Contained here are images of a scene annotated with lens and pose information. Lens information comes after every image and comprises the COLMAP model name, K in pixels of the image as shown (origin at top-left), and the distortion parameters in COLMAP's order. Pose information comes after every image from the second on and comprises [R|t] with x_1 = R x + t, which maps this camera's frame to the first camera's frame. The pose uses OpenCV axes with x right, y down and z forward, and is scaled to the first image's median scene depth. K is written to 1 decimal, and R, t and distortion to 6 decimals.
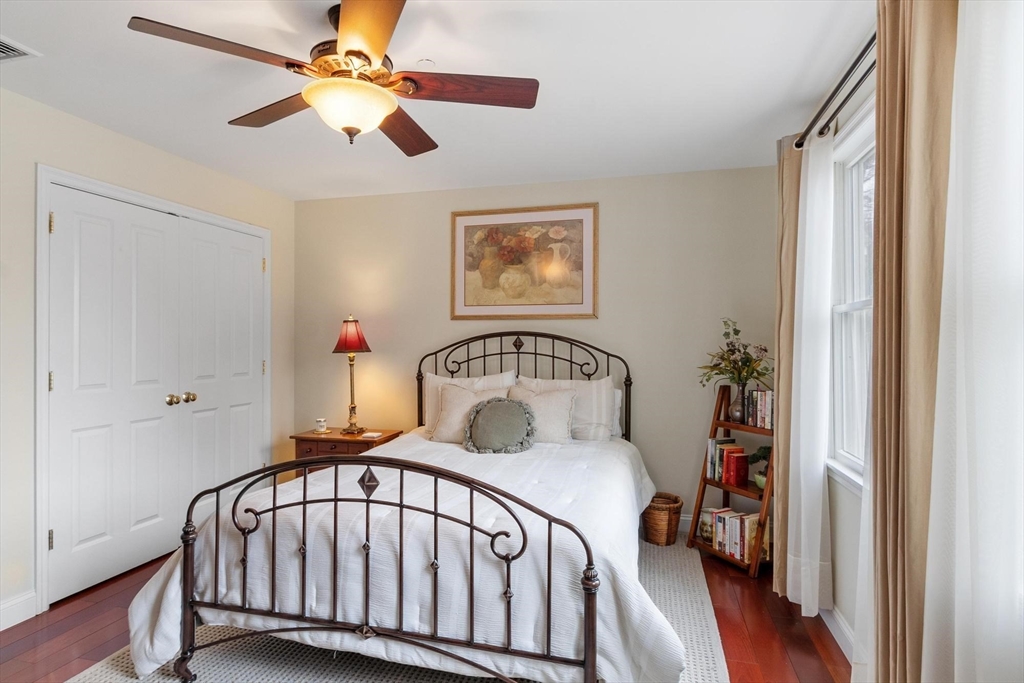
lens RADIAL K [[555.5, 0, 505.3], [0, 555.5, 344.6], [0, 0, 1]] dist [0.000758, -0.000286]
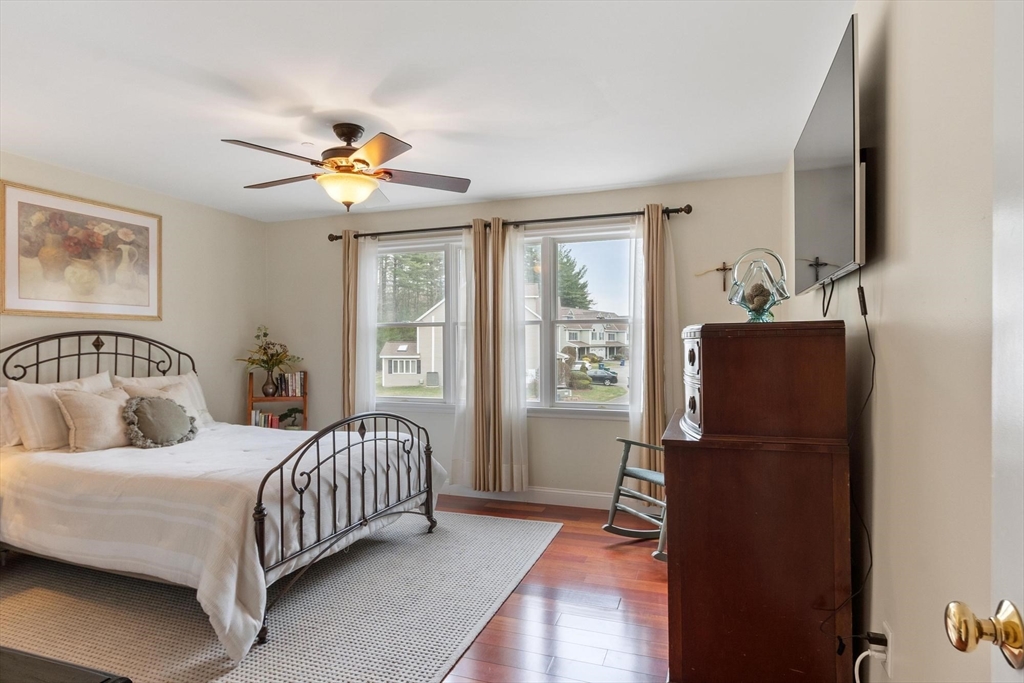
lens RADIAL K [[555.5, 0, 505.3], [0, 555.5, 344.6], [0, 0, 1]] dist [0.000758, -0.000286]
pose [[0.096964, -0.006139, 0.995269, -0.864008], [0.004201, 0.999975, 0.005759, -0.002407], [-0.995279, 0.003623, 0.096987, 0.208855]]
